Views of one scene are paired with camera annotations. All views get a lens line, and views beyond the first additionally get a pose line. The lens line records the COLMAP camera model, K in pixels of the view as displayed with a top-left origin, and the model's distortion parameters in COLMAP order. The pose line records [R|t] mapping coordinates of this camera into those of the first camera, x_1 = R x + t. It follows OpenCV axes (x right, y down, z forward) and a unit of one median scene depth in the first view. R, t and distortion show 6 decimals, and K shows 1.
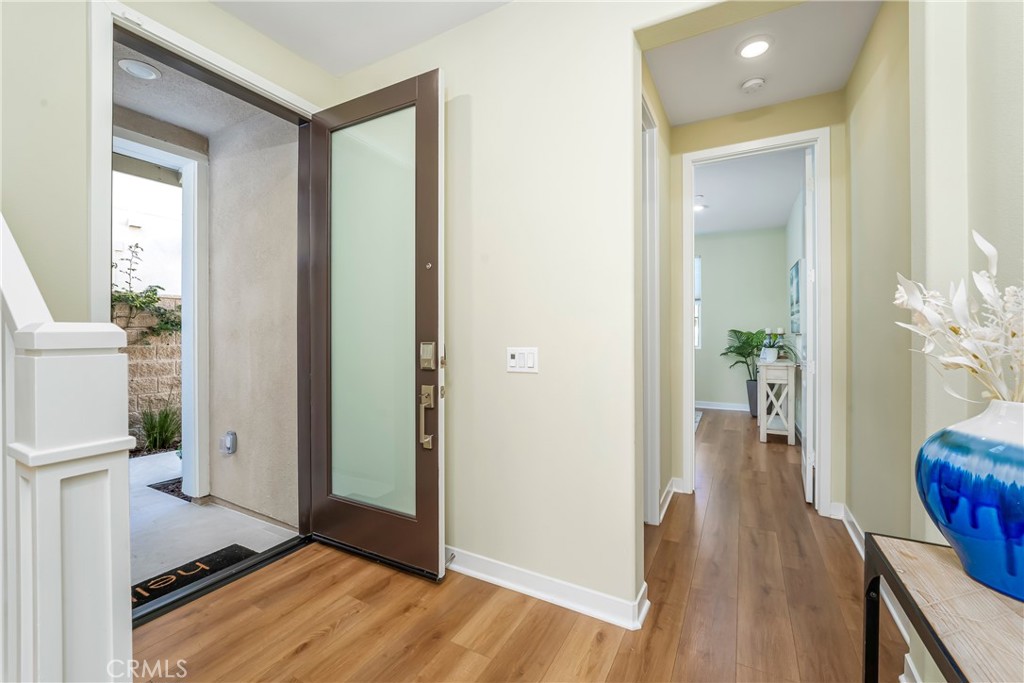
lens RADIAL K [[418.5, 0, 512.0], [0, 418.5, 334.8], [0, 0, 1]] dist [-0.000549, -0.000058]
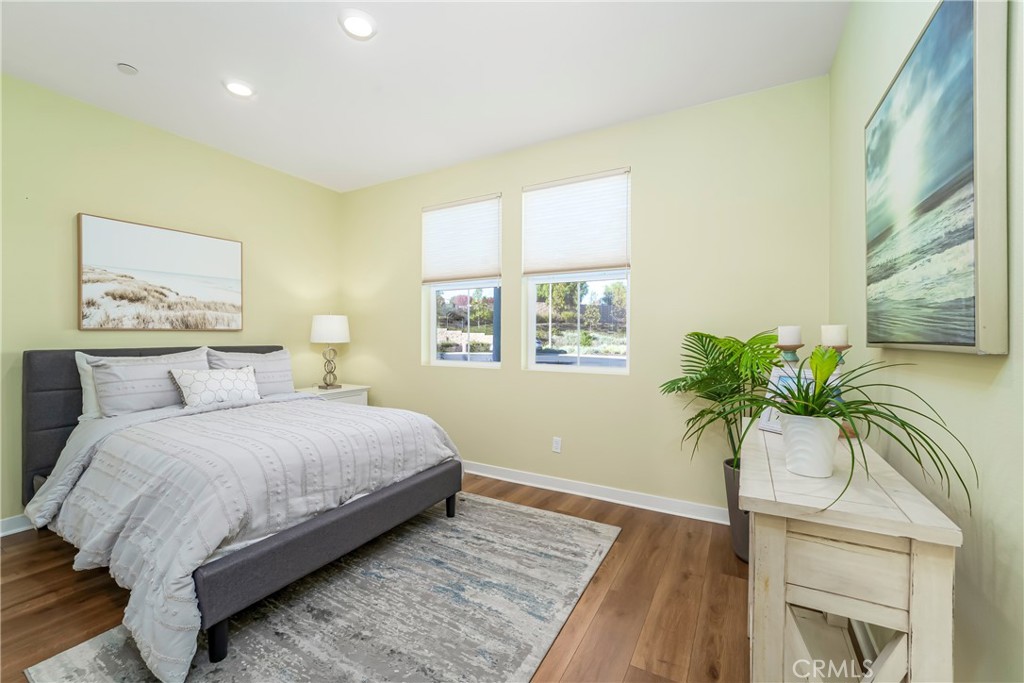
lens RADIAL K [[418.5, 0, 512.8], [0, 418.5, 340.2], [0, 0, 1]] dist [-0.000549, -0.000058]
pose [[0.999912, 0.012450, -0.004577, 0.357831], [-0.012434, 0.999917, 0.003489, -0.003769], [0.004620, -0.003432, 0.999983, 0.599080]]
